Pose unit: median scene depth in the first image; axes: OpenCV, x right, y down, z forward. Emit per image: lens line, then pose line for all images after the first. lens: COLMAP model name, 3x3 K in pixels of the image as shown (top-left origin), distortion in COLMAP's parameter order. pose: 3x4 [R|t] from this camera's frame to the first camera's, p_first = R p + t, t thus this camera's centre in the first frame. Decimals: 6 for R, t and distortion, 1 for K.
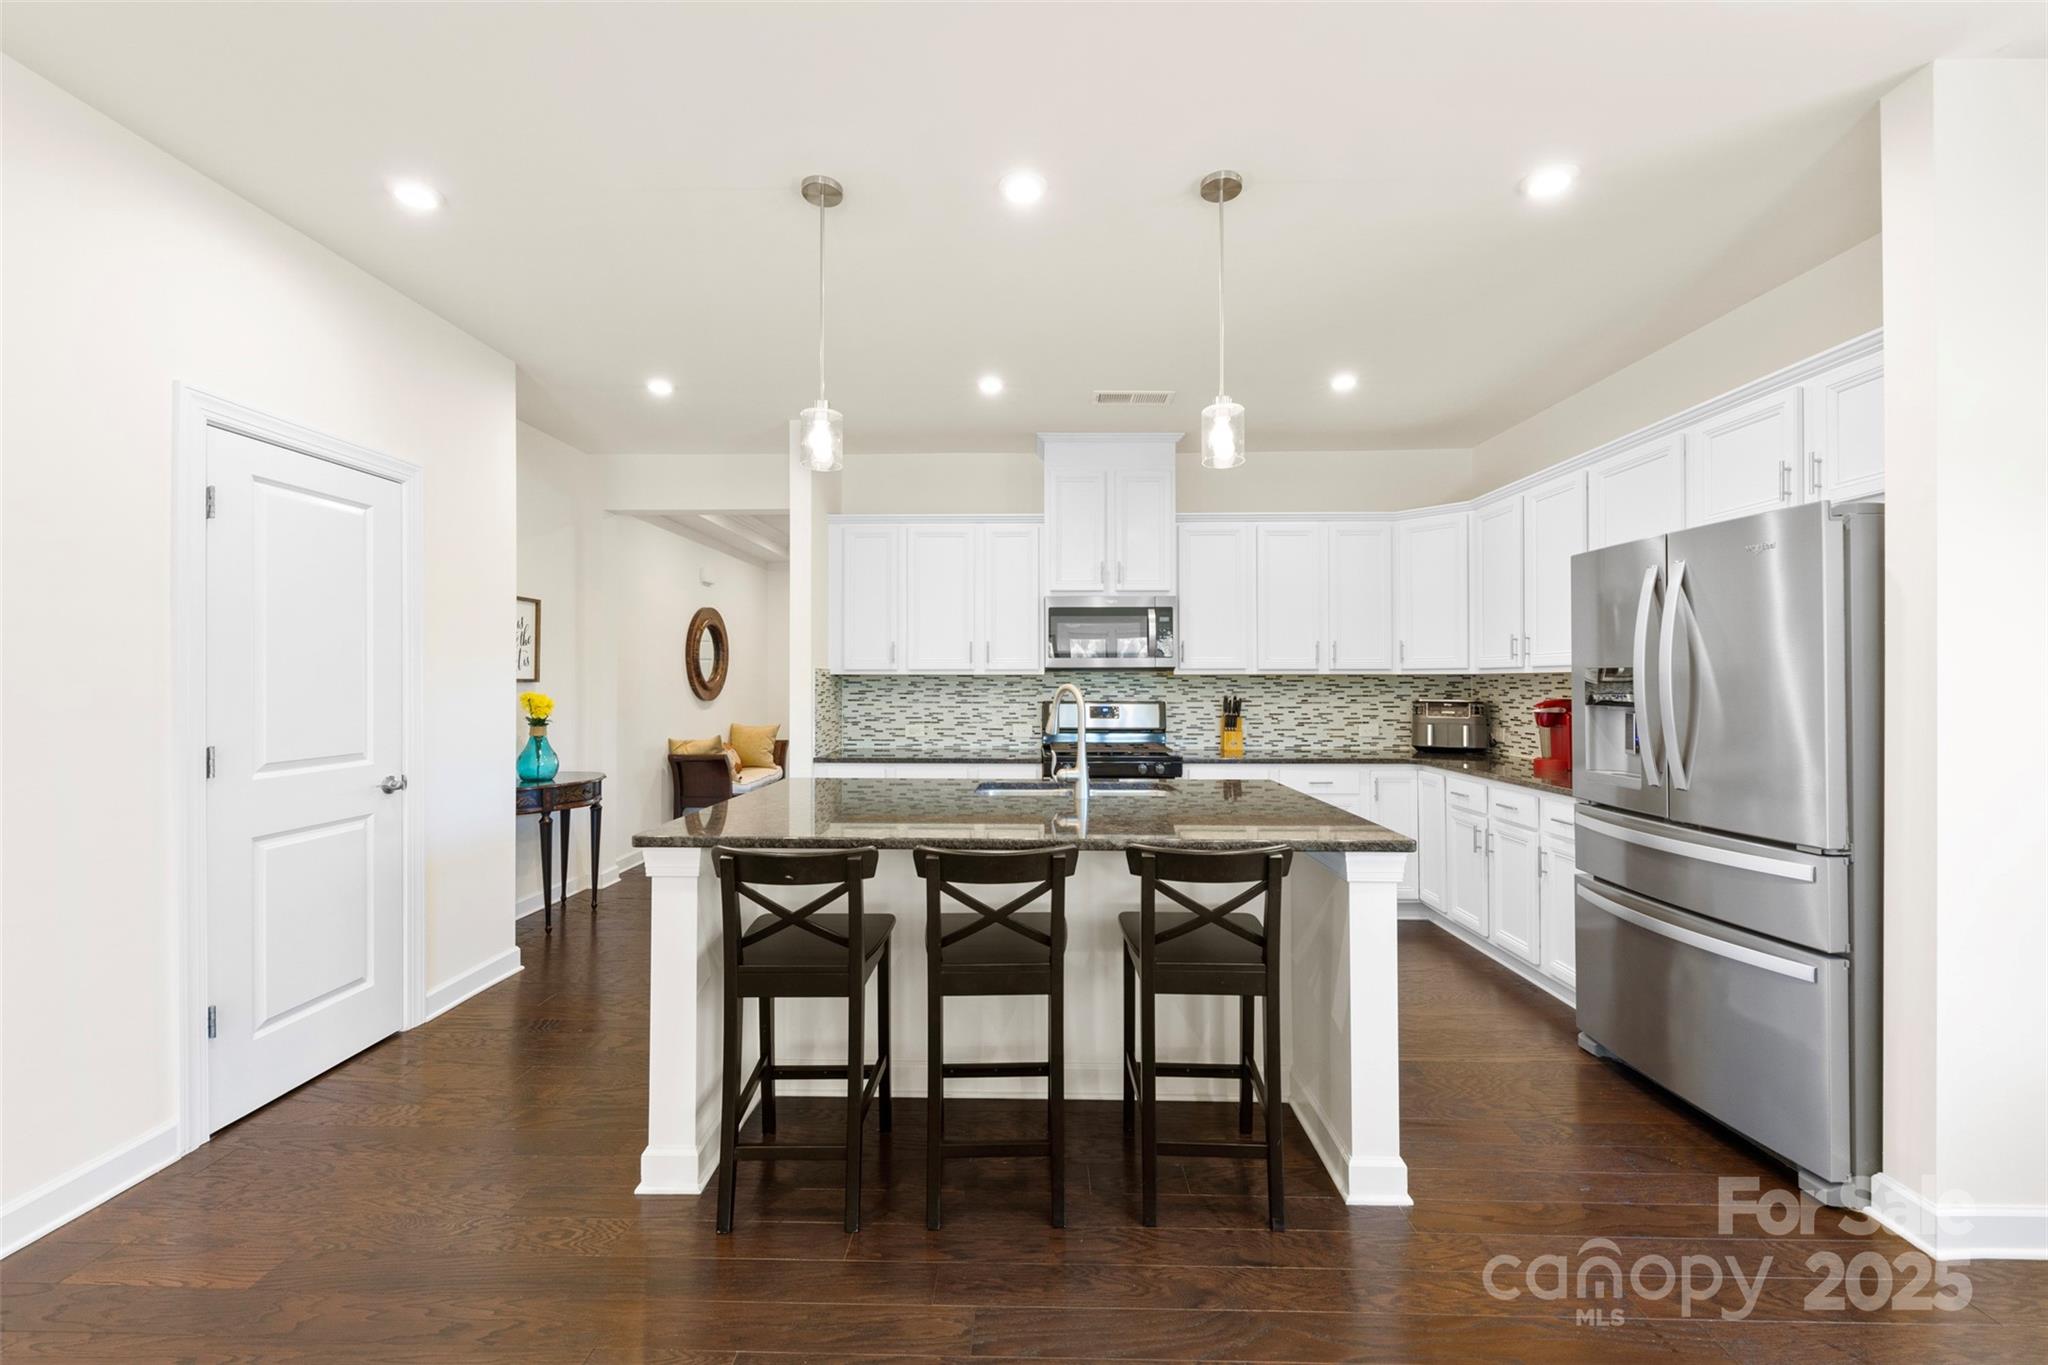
lens RADIAL K [[807.7, 0, 1011.2], [0, 807.7, 672.0], [0, 0, 1]] dist [0.009483, -0.001255]
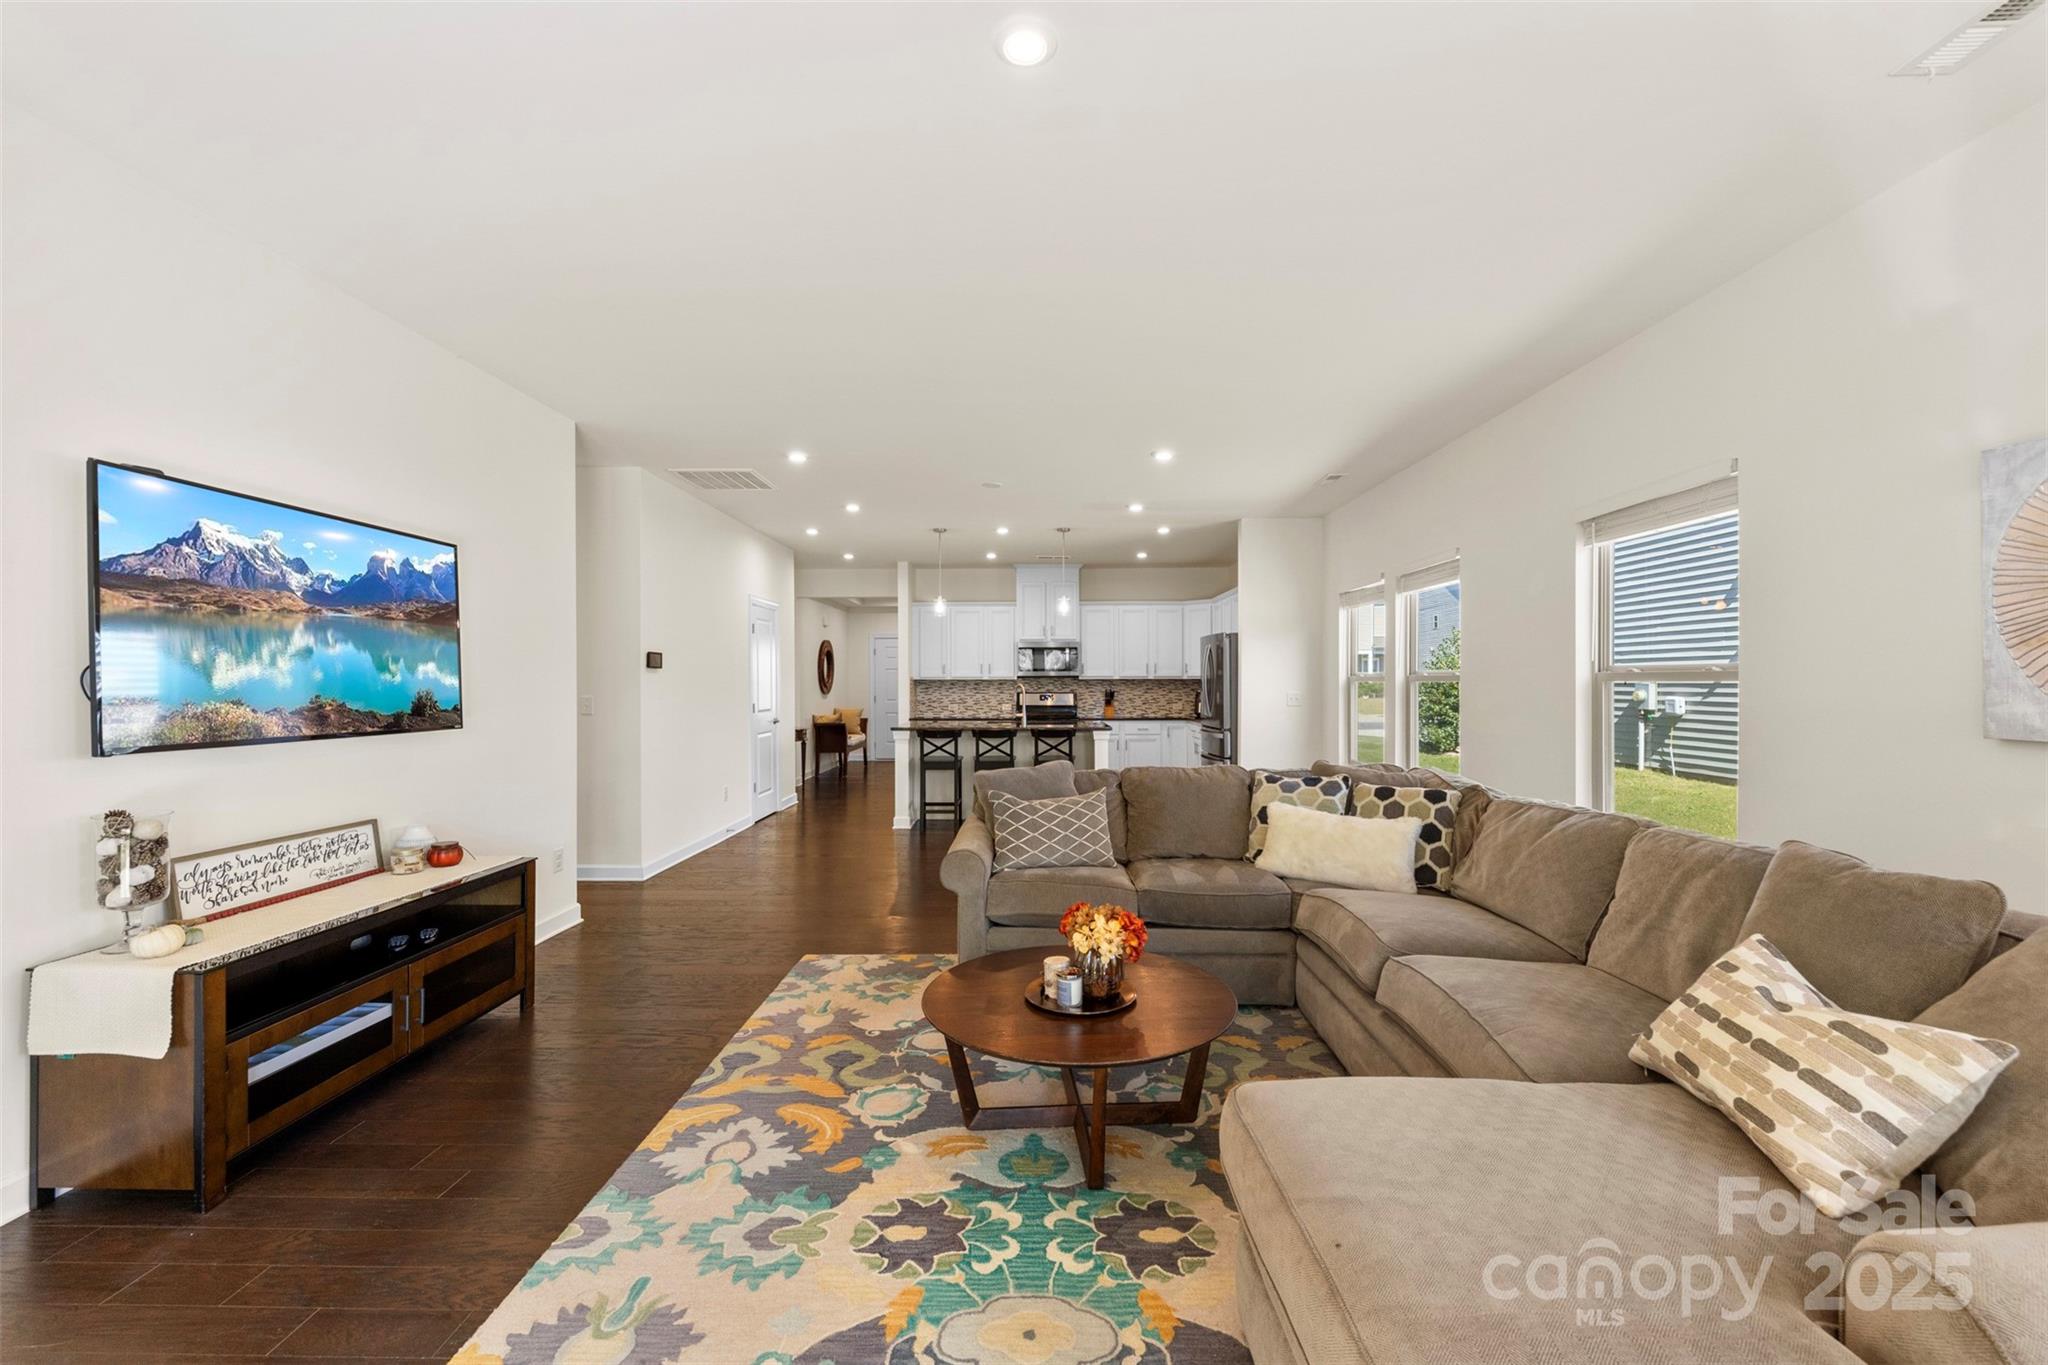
lens RADIAL K [[807.7, 0, 1026.3], [0, 807.7, 671.6], [0, 0, 1]] dist [0.009483, -0.001255]
pose [[0.999861, -0.001371, 0.016637, 0.032129], [0.001426, 0.999994, -0.003291, -0.010319], [-0.016632, 0.003315, 0.999856, -1.122201]]
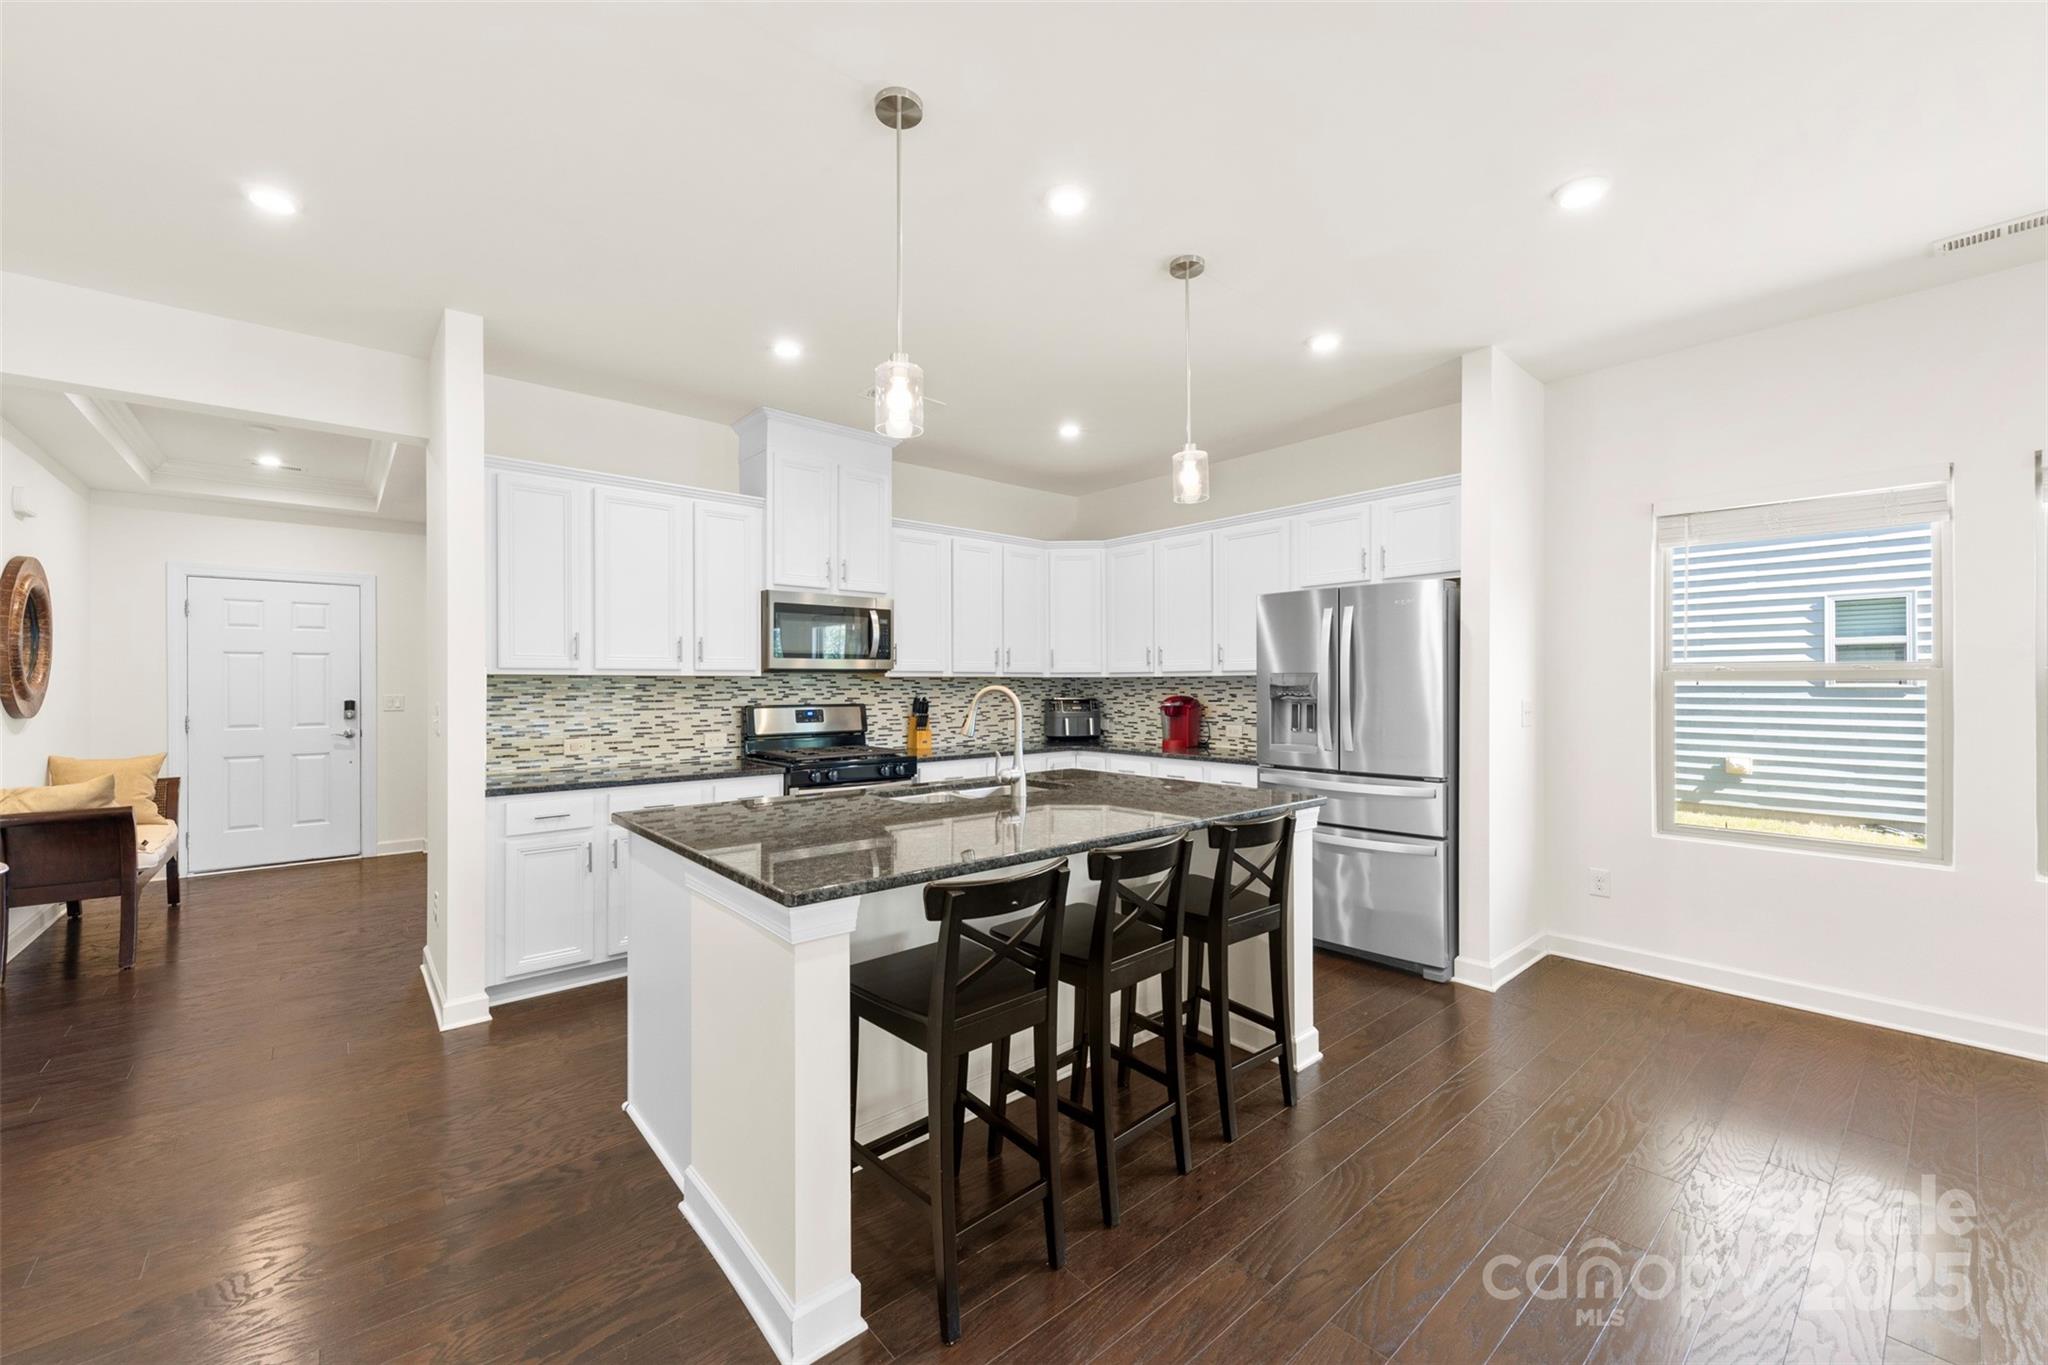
lens RADIAL K [[807.7, 0, 1020.6], [0, 807.7, 679.9], [0, 0, 1]] dist [0.009483, -0.001255]
pose [[0.744259, 0.001657, 0.667889, -0.361058], [-0.005228, 0.999981, 0.003346, 0.003431], [-0.667871, -0.005982, 0.744253, 0.140561]]
